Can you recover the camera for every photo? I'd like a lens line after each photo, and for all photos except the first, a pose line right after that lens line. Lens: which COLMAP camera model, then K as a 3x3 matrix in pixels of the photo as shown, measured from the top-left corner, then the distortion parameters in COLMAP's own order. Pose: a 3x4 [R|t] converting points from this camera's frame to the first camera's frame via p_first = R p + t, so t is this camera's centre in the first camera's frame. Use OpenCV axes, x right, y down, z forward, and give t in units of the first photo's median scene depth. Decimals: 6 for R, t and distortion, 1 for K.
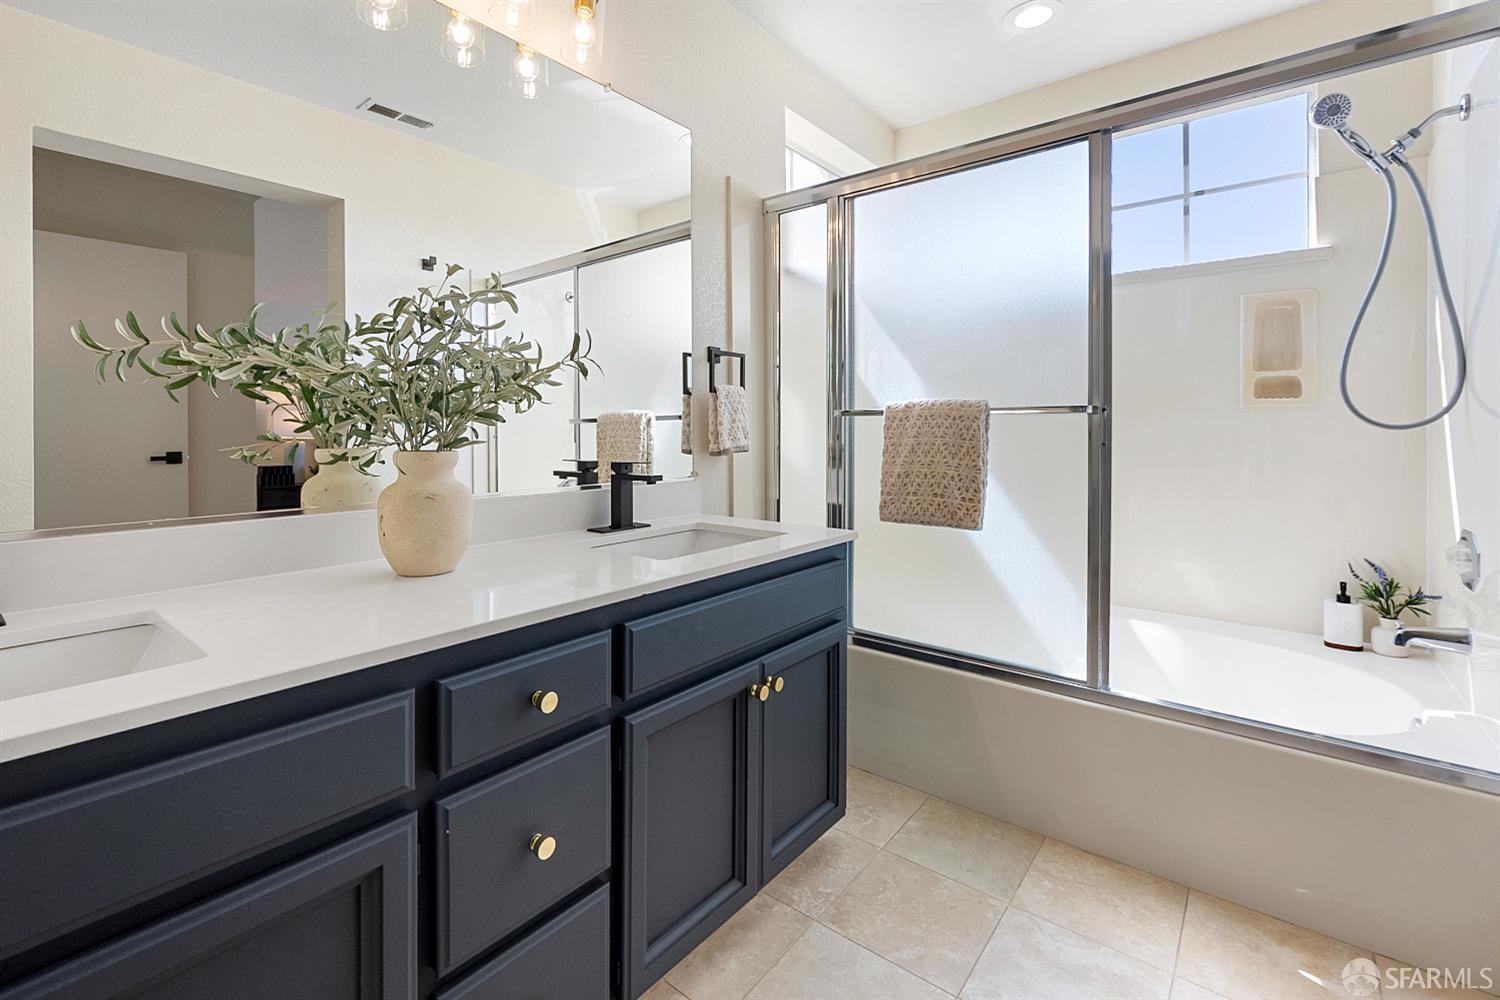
lens RADIAL K [[662.9, 0, 756.3], [0, 662.9, 435.7], [0, 0, 1]] dist [-0.003128, 0.000108]
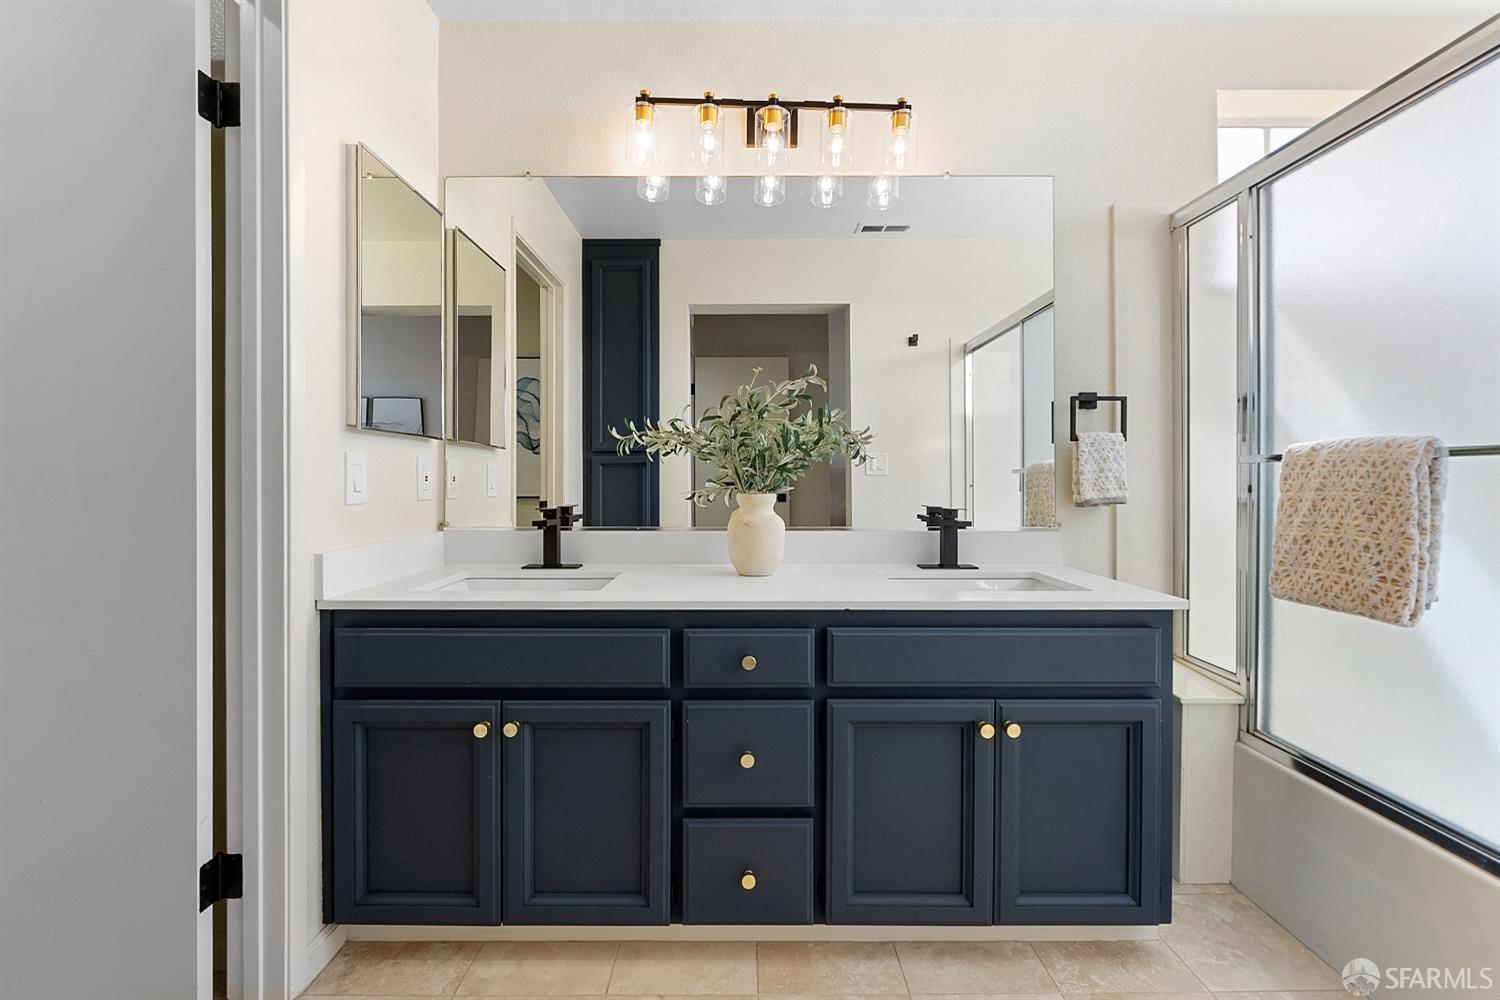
lens RADIAL K [[653.6, 0, 749.6], [0, 653.6, 484.8], [0, 0, 1]] dist [0.003192, 0.000226]
pose [[0.628609, 0.007708, -0.777683, 0.418074], [-0.007593, 0.999964, 0.003774, -0.001795], [0.777684, 0.003532, 0.628645, 0.040585]]
